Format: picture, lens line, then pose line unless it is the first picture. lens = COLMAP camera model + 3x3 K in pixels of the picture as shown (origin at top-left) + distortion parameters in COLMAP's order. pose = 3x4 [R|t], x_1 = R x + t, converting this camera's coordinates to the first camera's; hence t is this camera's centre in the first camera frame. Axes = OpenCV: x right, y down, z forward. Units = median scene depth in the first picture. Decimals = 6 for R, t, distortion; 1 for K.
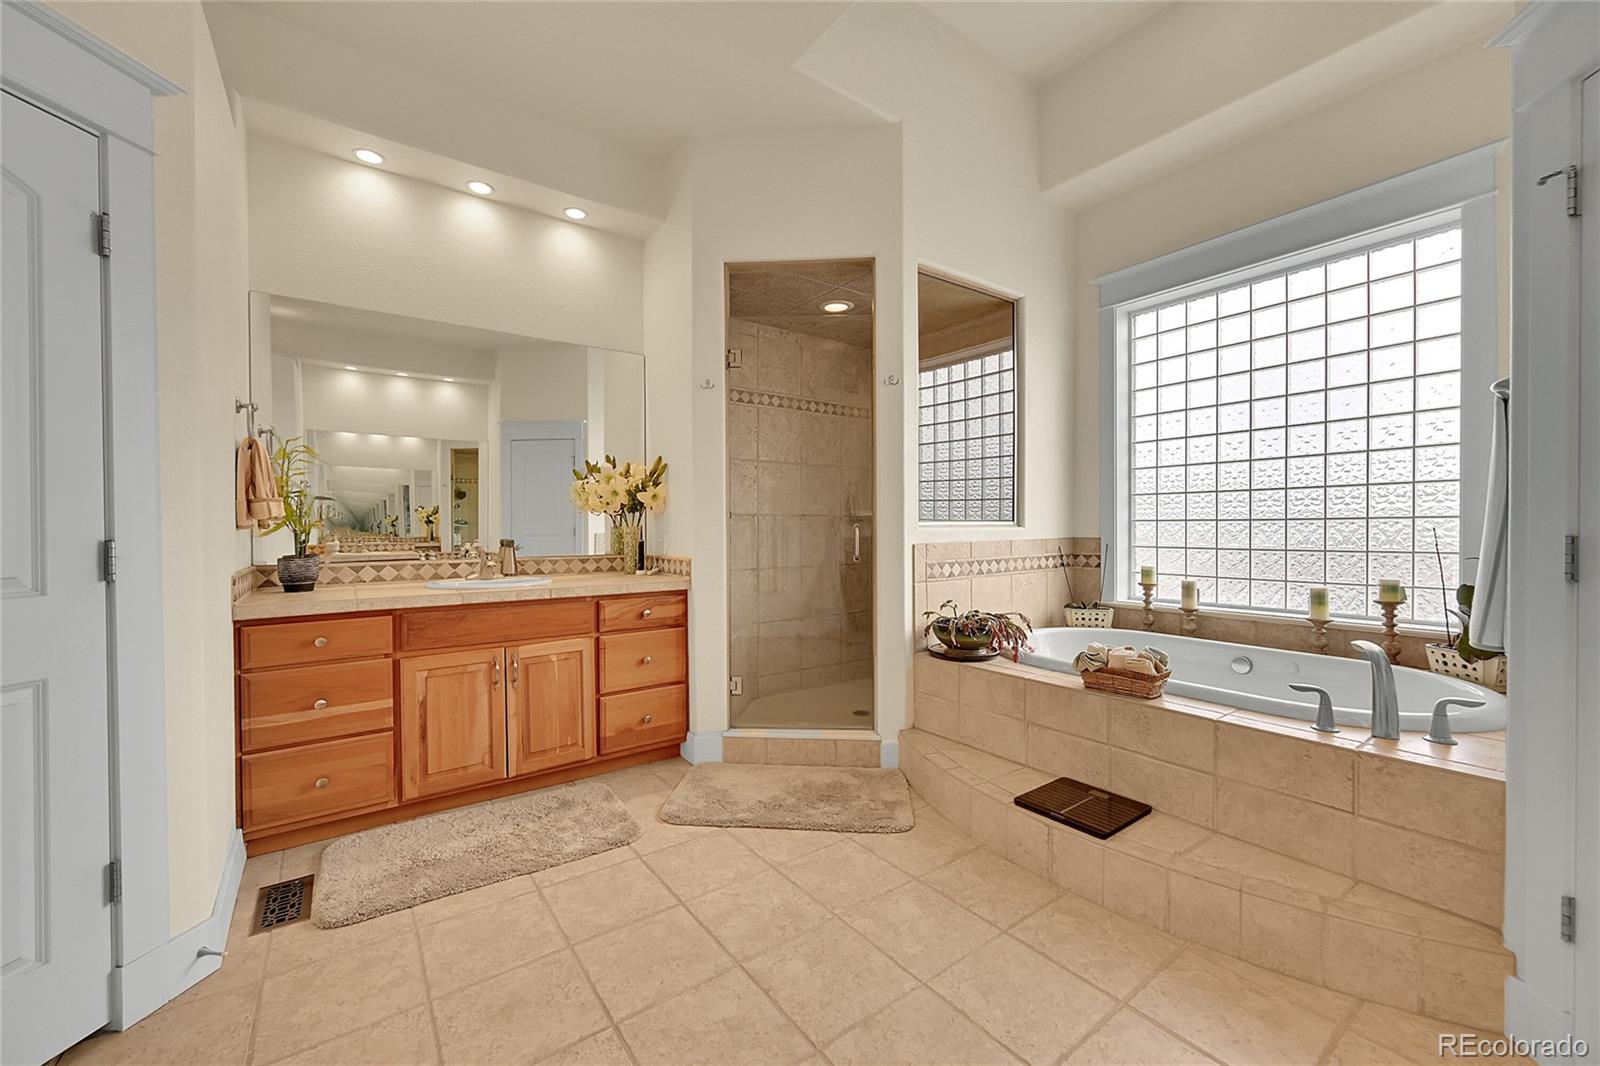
lens RADIAL K [[630.0, 0, 798.4], [0, 630.0, 530.4], [0, 0, 1]] dist [-0.003578, 0.000118]
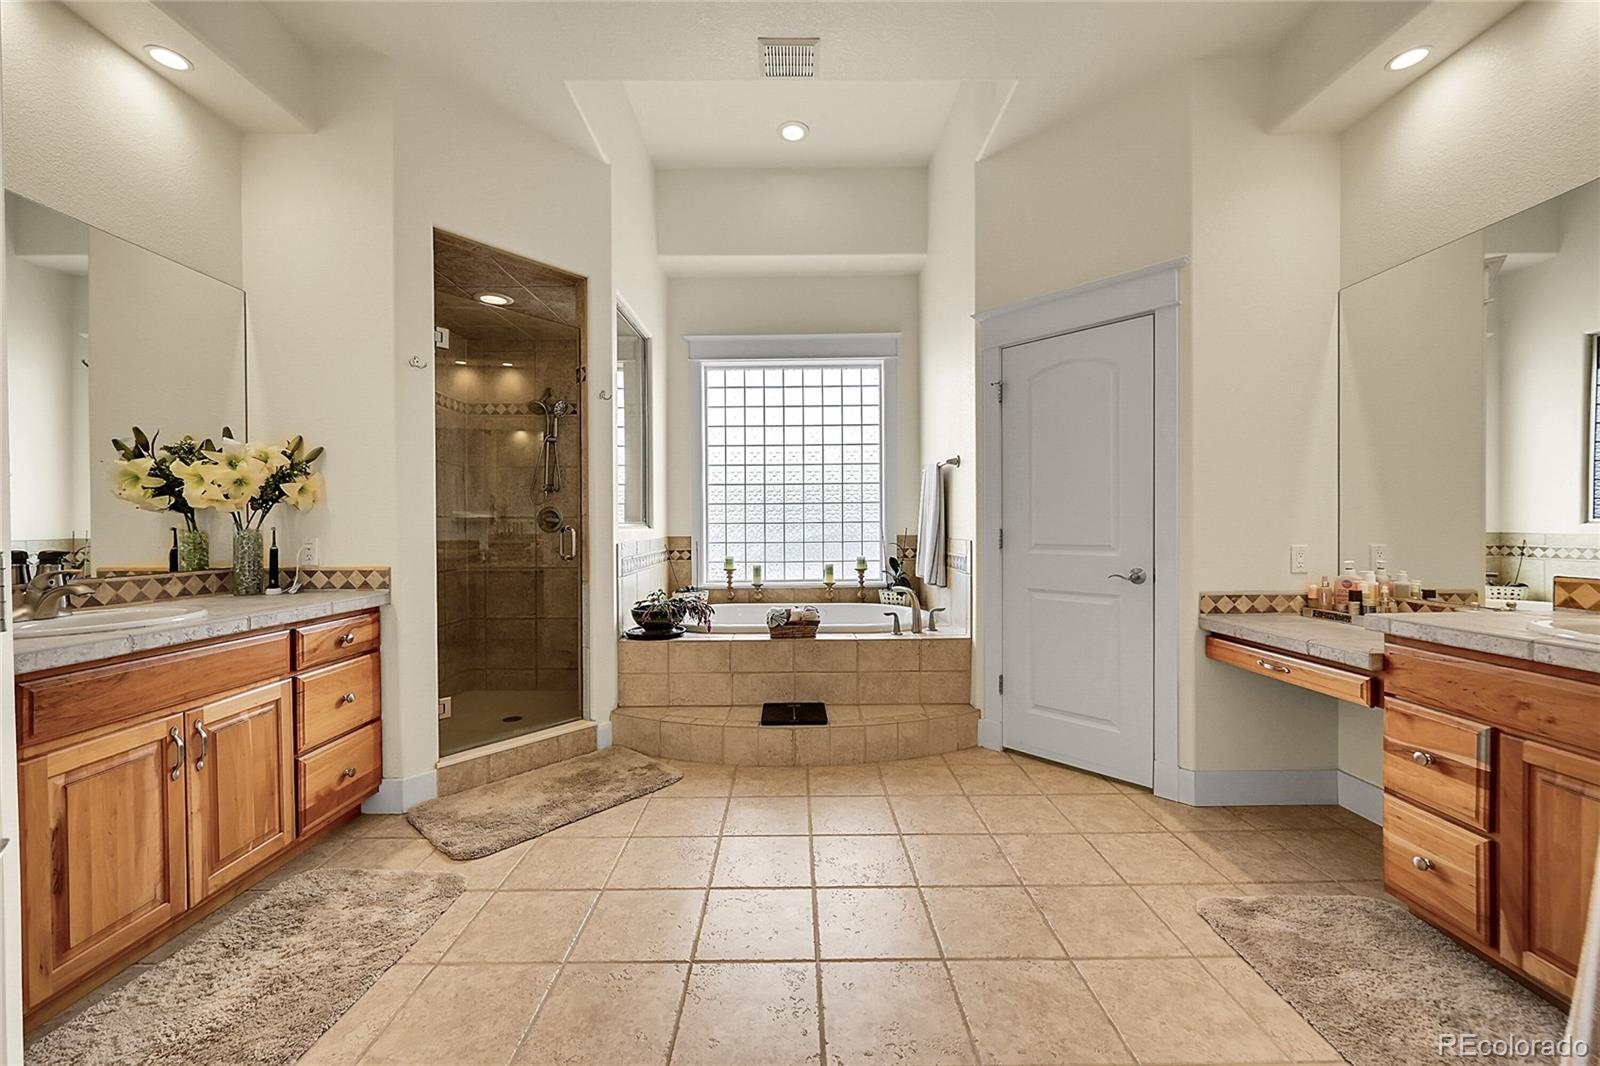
lens RADIAL K [[630.0, 0, 795.7], [0, 630.0, 531.8], [0, 0, 1]] dist [-0.003578, 0.000118]
pose [[0.586824, -0.007086, 0.809683, -0.564432], [0.010061, 0.999948, 0.001460, 0.002503], [-0.809652, 0.007289, 0.586865, 0.086323]]
